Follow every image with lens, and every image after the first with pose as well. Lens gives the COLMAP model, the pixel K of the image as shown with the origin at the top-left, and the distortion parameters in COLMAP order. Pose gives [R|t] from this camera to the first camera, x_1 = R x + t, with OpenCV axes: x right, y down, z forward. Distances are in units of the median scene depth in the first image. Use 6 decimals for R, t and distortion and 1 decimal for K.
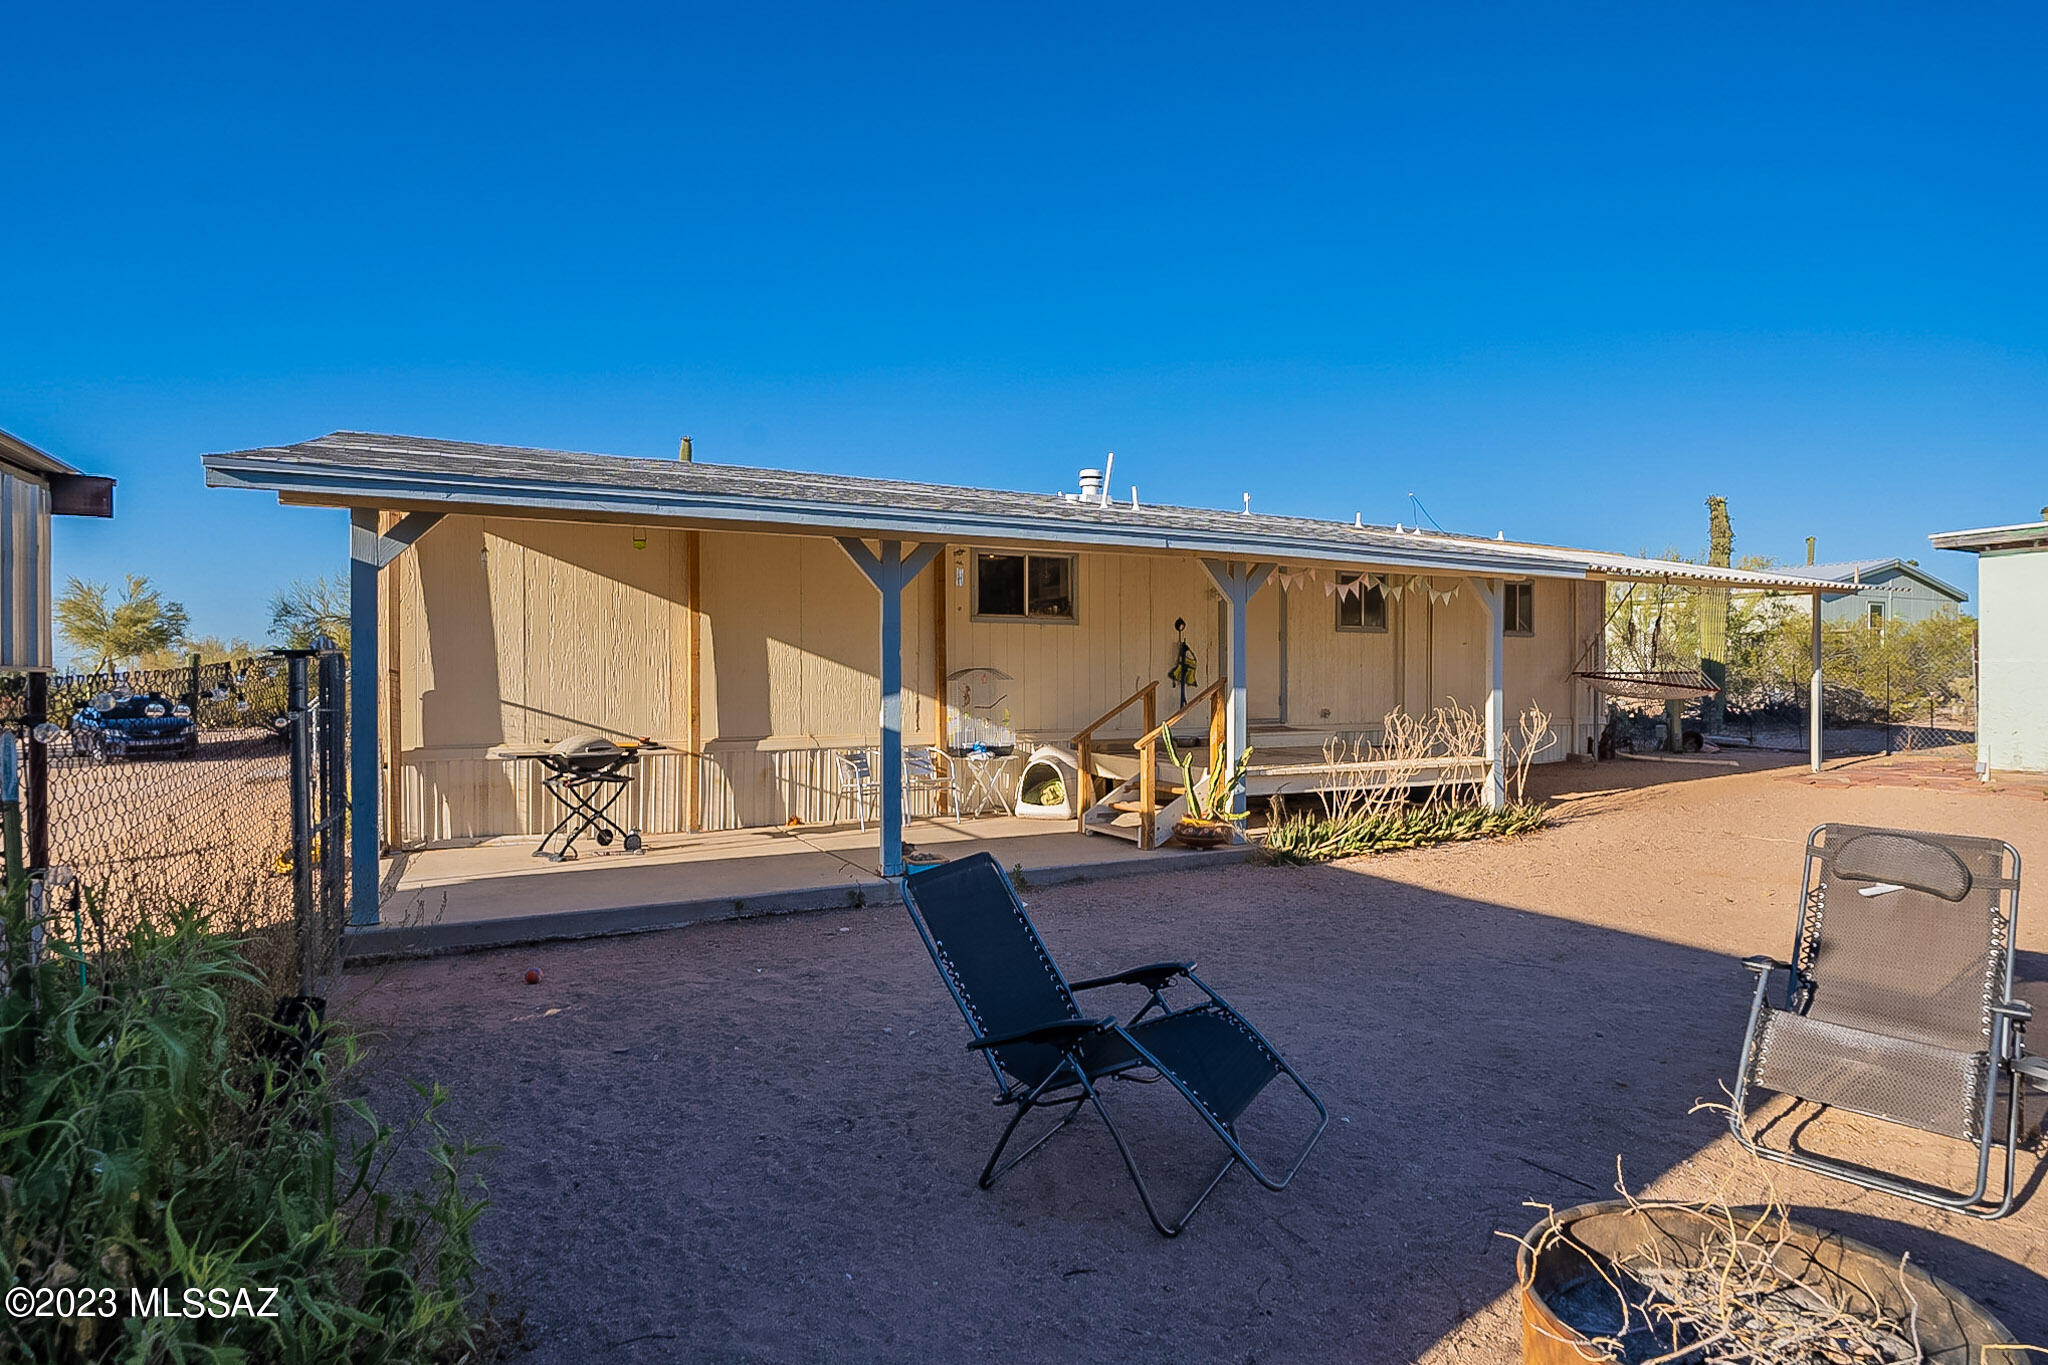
lens RADIAL K [[1083.3, 0, 1025.7], [0, 1083.3, 685.0], [0, 0, 1]] dist [0.005048, 0.000338]
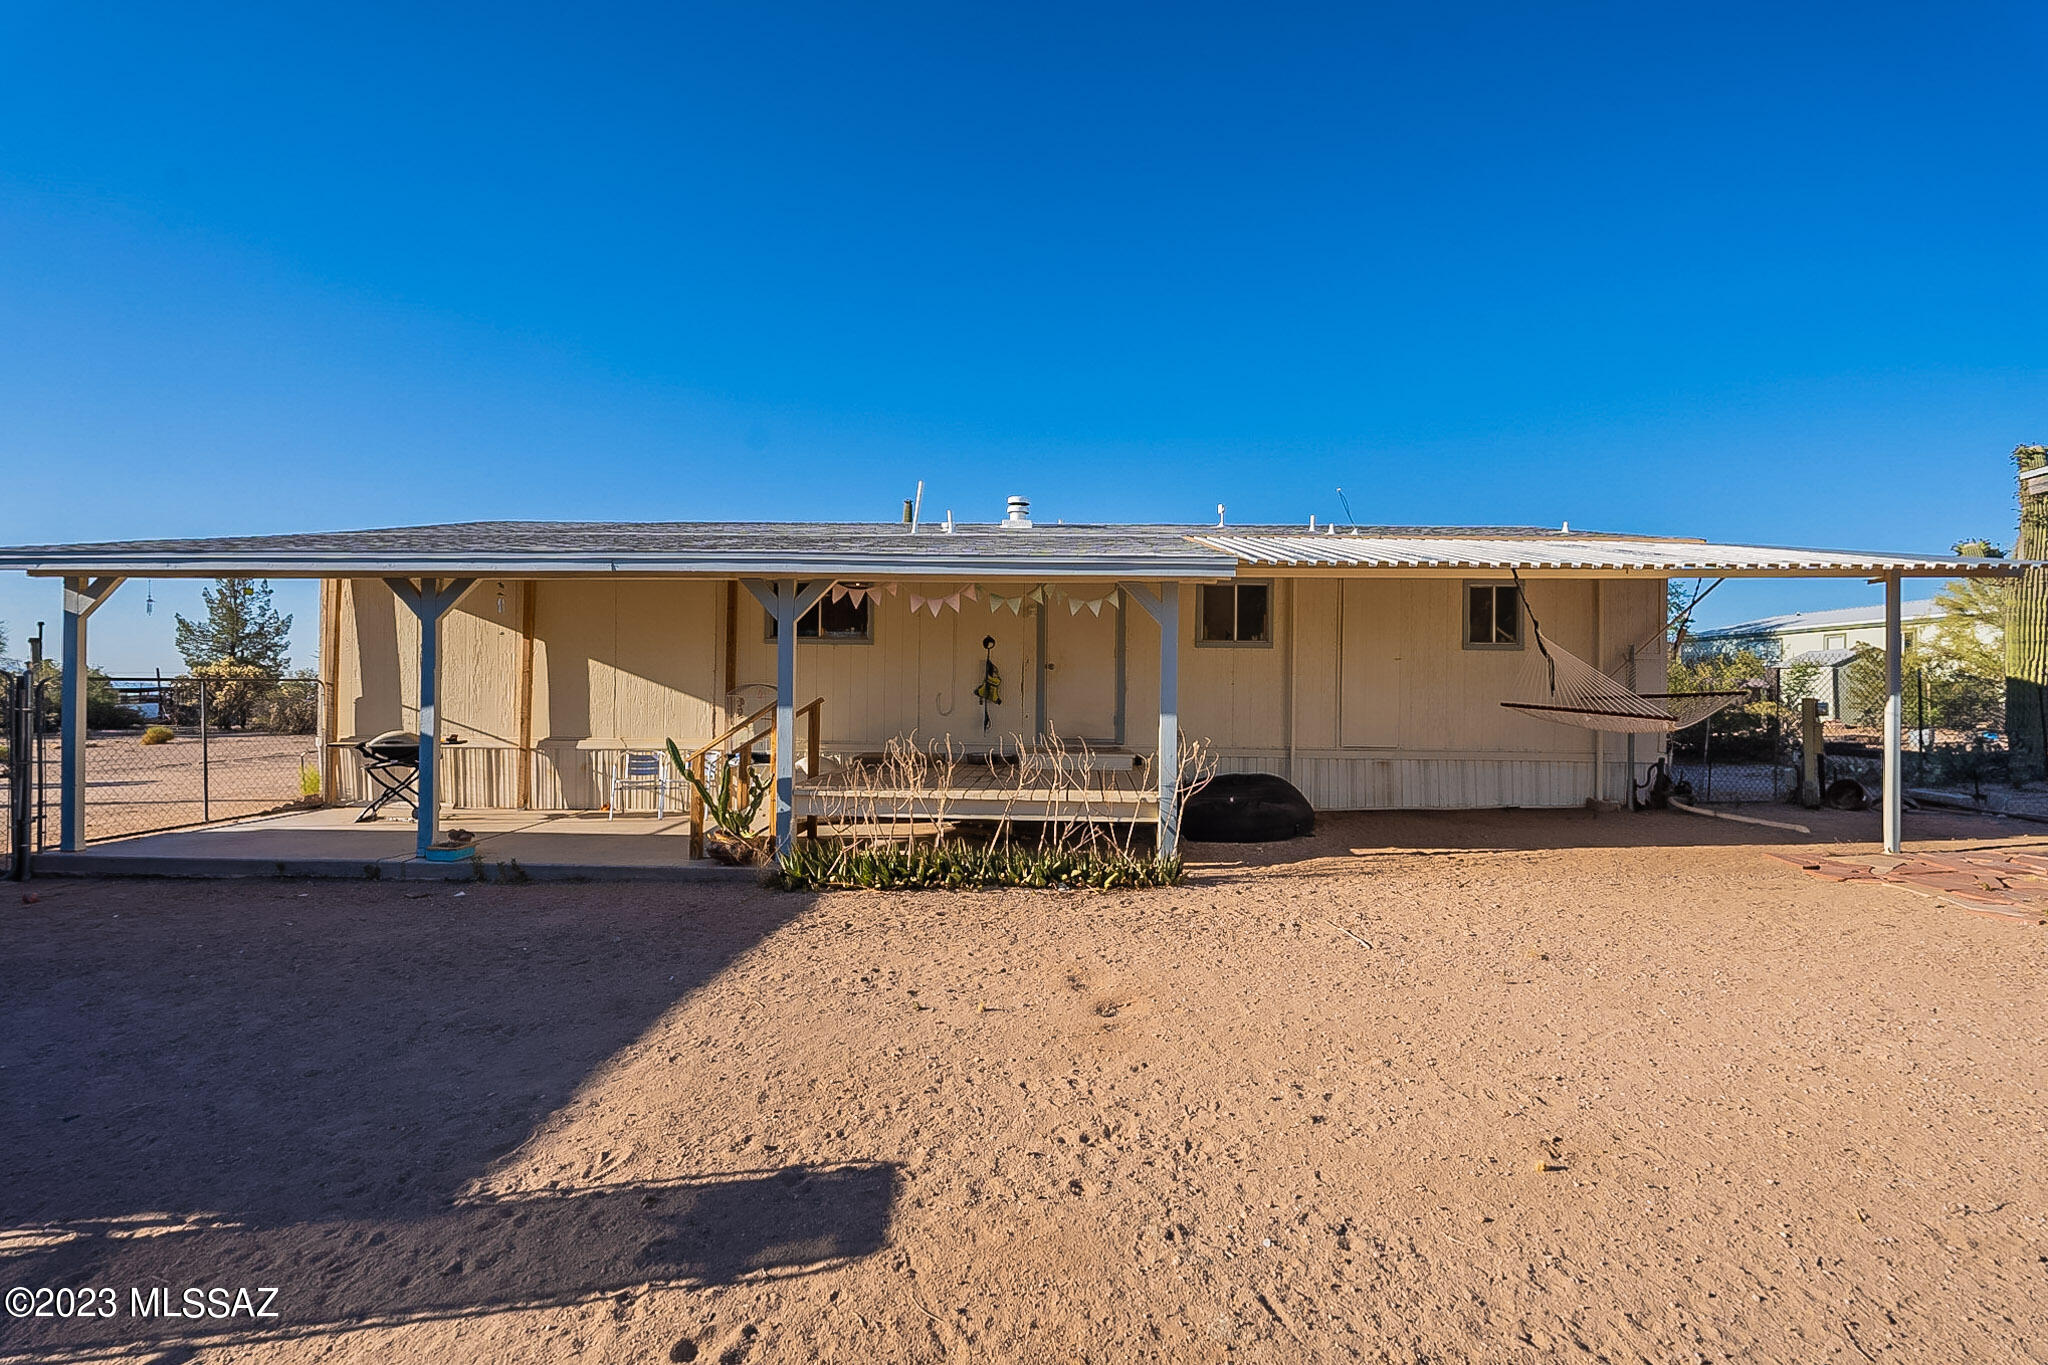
lens RADIAL K [[902.7, 0, 1024.1], [0, 902.7, 681.6], [0, 0, 1]] dist [-0.003639, 0.000434]
pose [[0.865661, 0.005061, -0.500606, 0.715317], [-0.013874, 0.999807, -0.013884, -0.010064], [0.500439, 0.018964, 0.865564, 0.350709]]
